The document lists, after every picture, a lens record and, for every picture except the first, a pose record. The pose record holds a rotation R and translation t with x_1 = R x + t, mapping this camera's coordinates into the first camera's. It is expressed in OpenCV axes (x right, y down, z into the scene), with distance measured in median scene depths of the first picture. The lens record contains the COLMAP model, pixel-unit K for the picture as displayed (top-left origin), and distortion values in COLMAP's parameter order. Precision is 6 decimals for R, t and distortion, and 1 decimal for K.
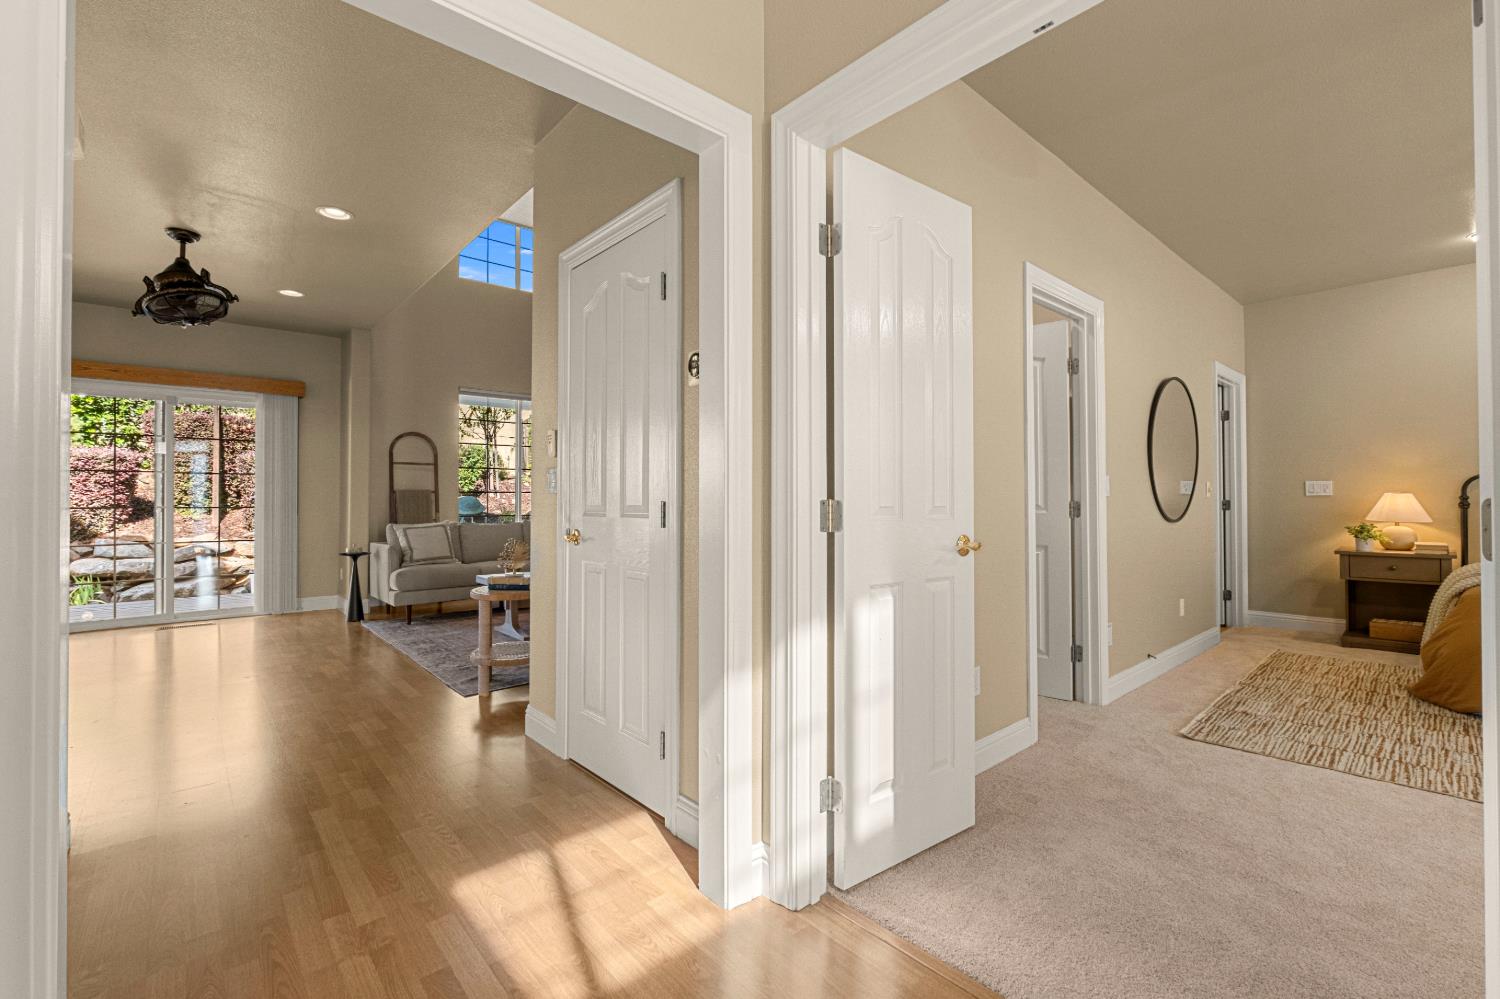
lens RADIAL K [[646.1, 0, 754.9], [0, 646.1, 491.3], [0, 0, 1]] dist [-0.005361, 0.000515]
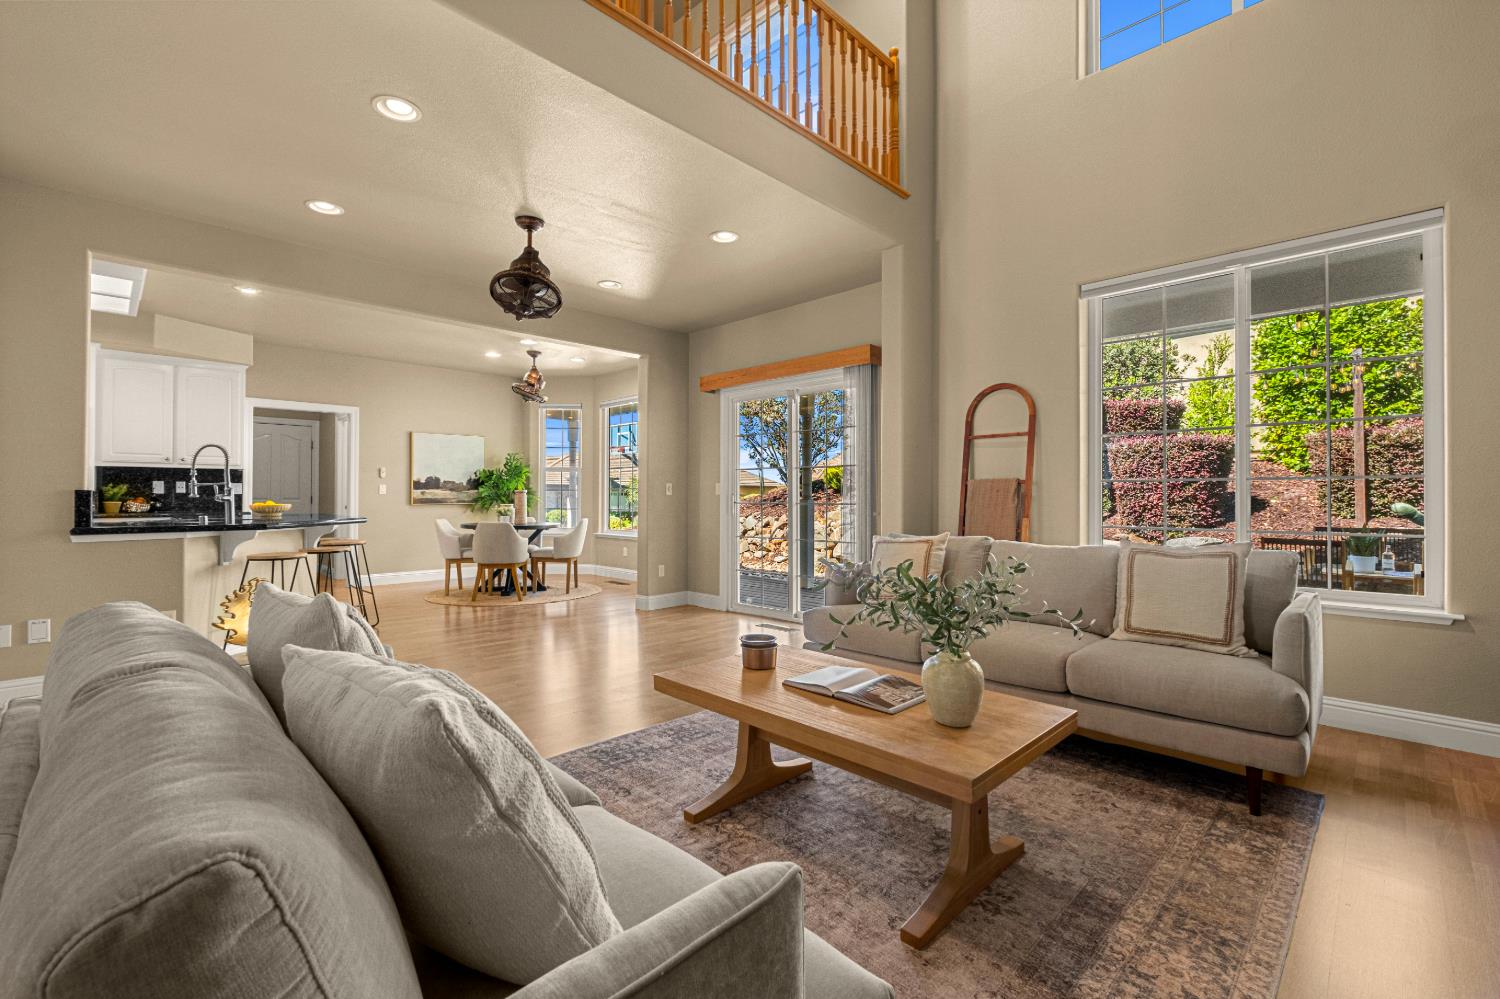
lens RADIAL K [[646.1, 0, 751.6], [0, 646.1, 493.0], [0, 0, 1]] dist [-0.005361, 0.000515]
pose [[0.061474, -0.002460, -0.998106, 0.065549], [0.009807, 0.999950, -0.001860, 0.010574], [0.998061, -0.009674, 0.061495, 0.809549]]
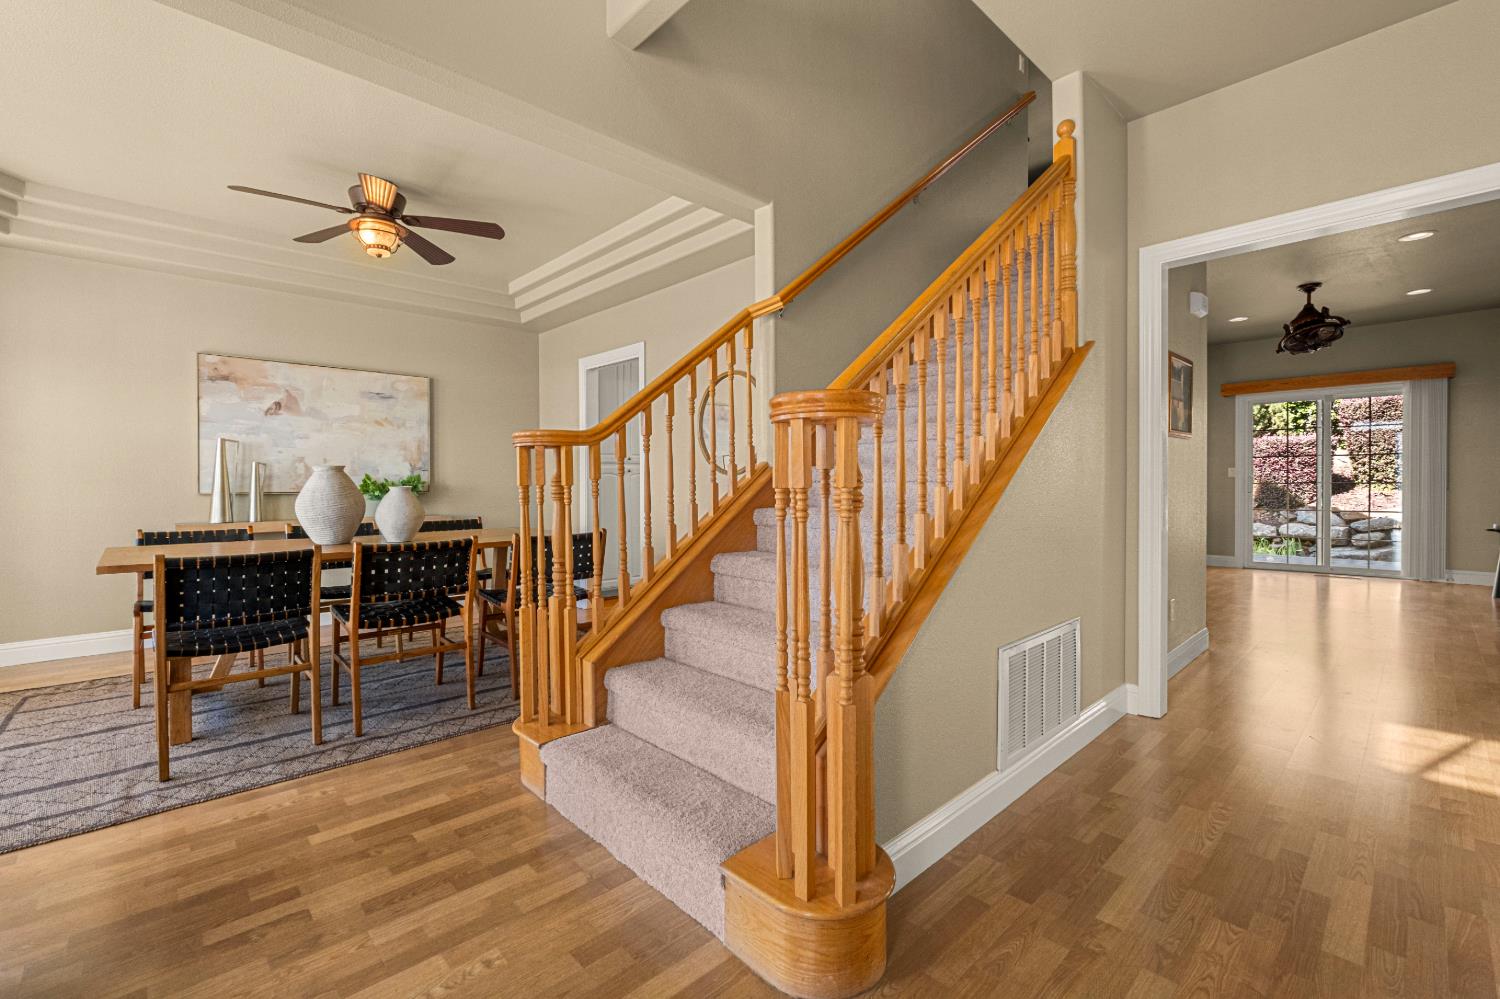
lens RADIAL K [[646.1, 0, 749.0], [0, 646.1, 492.3], [0, 0, 1]] dist [-0.005361, 0.000515]
pose [[0.030807, 0.017671, -0.999369, 0.301986], [0.020673, 0.999619, 0.018313, -0.002794], [0.999312, -0.021224, 0.030430, -0.169009]]
